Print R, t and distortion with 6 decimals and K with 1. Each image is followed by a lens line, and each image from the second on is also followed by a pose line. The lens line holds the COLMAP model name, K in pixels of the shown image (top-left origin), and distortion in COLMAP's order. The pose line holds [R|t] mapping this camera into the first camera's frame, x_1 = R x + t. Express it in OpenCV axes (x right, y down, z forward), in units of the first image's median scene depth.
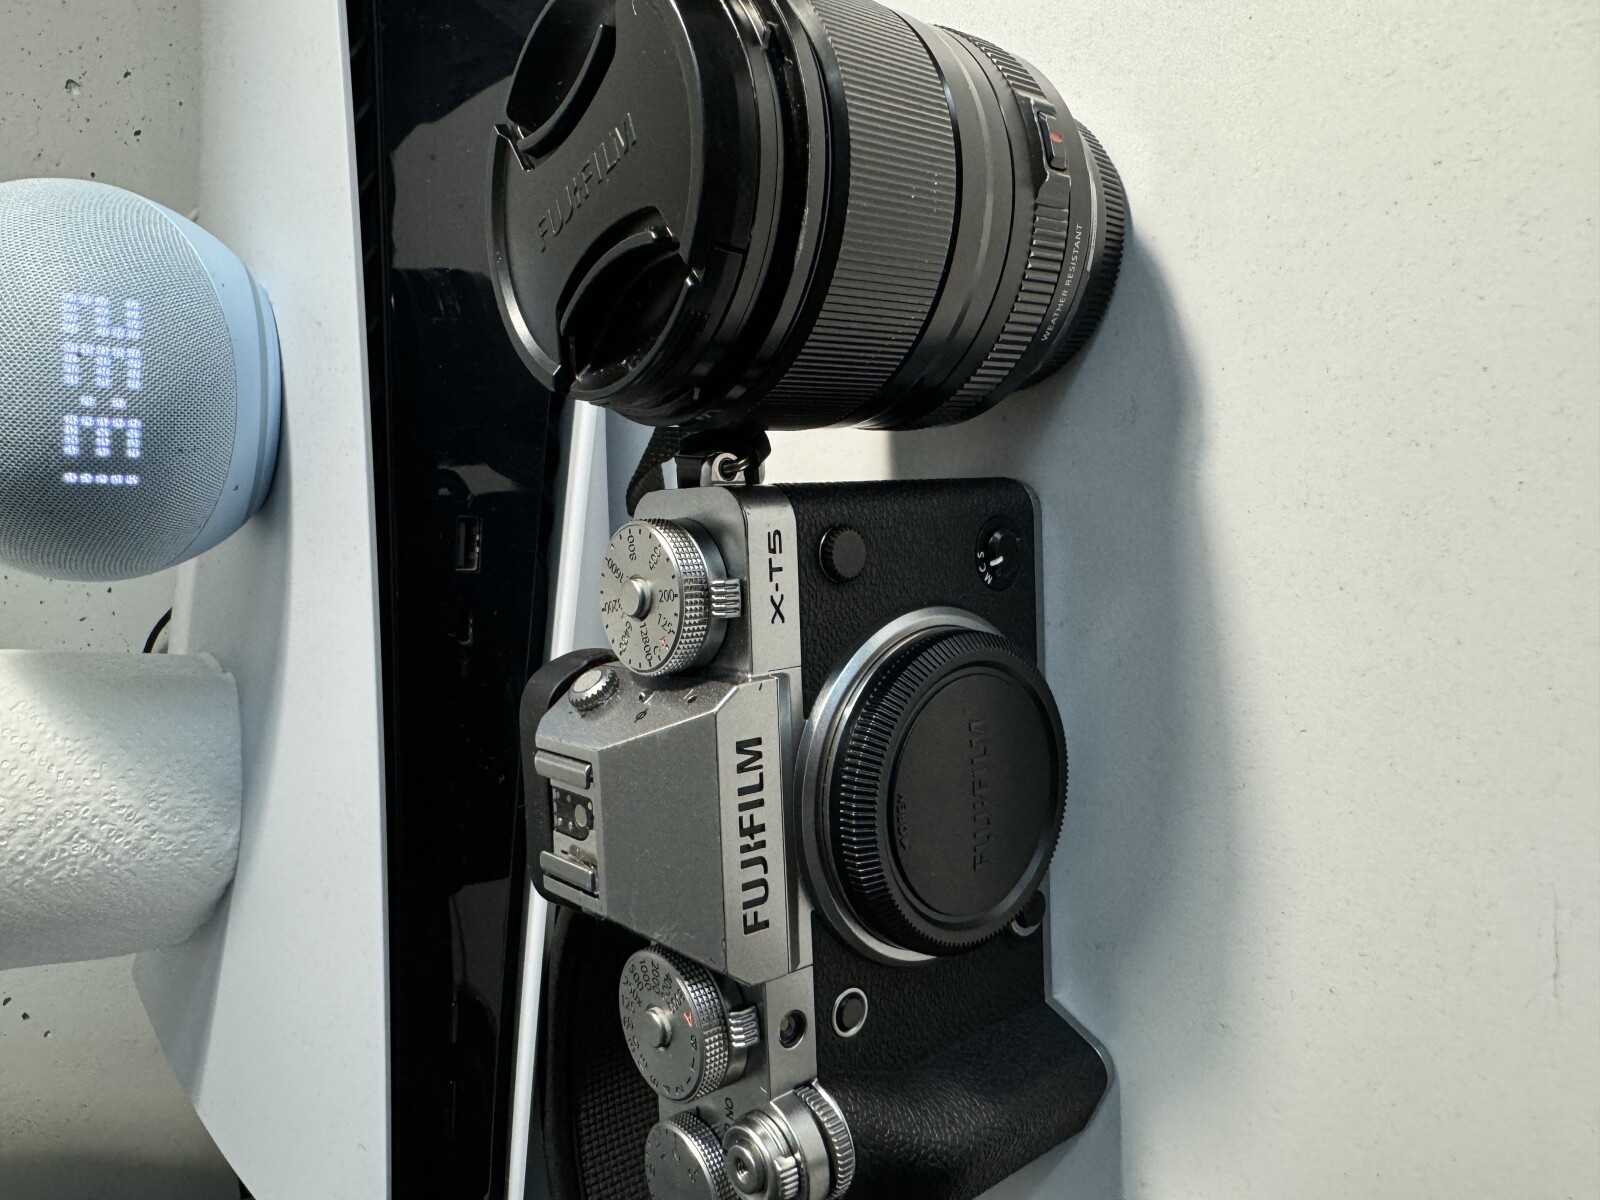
lens RADIAL K [[1095.0, 0, 755.5], [0, 1095.0, 571.6], [0, 0, 1]] dist [0.002468, -0.000215]
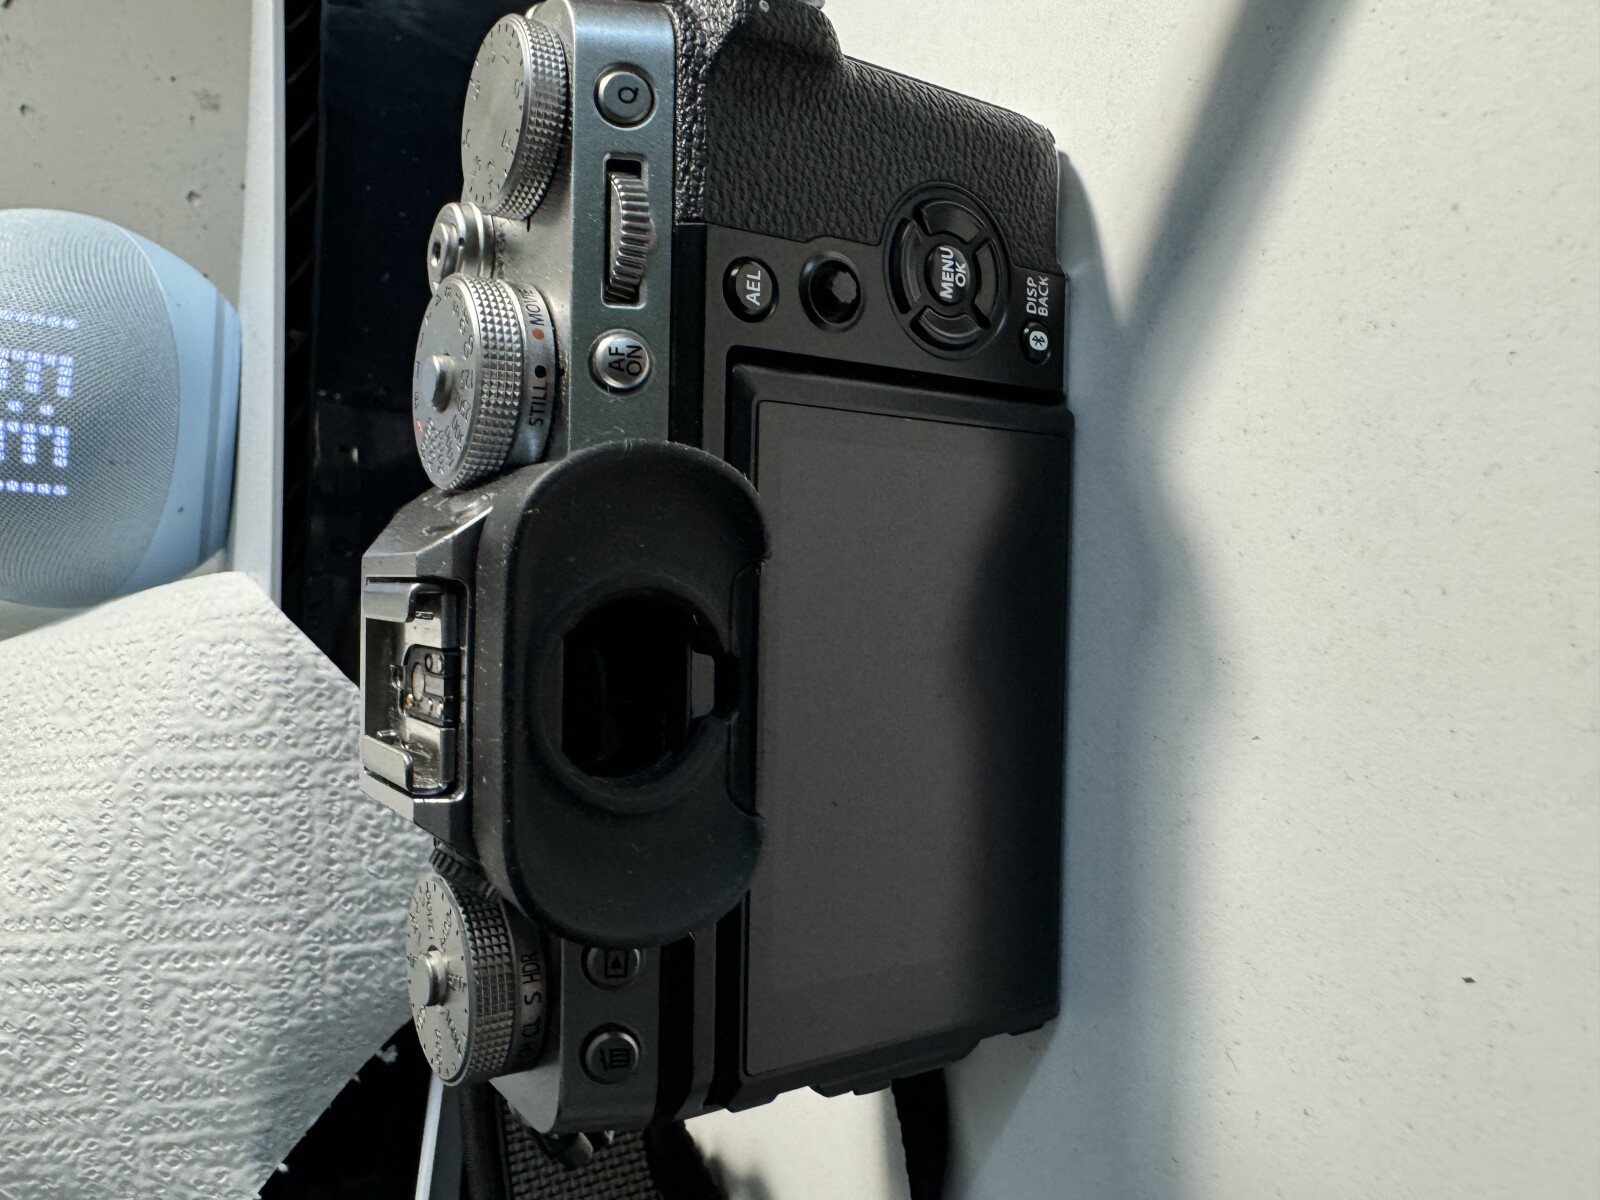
lens RADIAL K [[1095.9, 0, 762.7], [0, 1095.9, 599.0], [0, 0, 1]] dist [-0.000106, 0.004039]
pose [[0.985135, 0.008750, -0.171559, 0.225064], [-0.028774, 0.992997, -0.114582, 0.109813], [0.169355, 0.117815, 0.978488, 0.161769]]
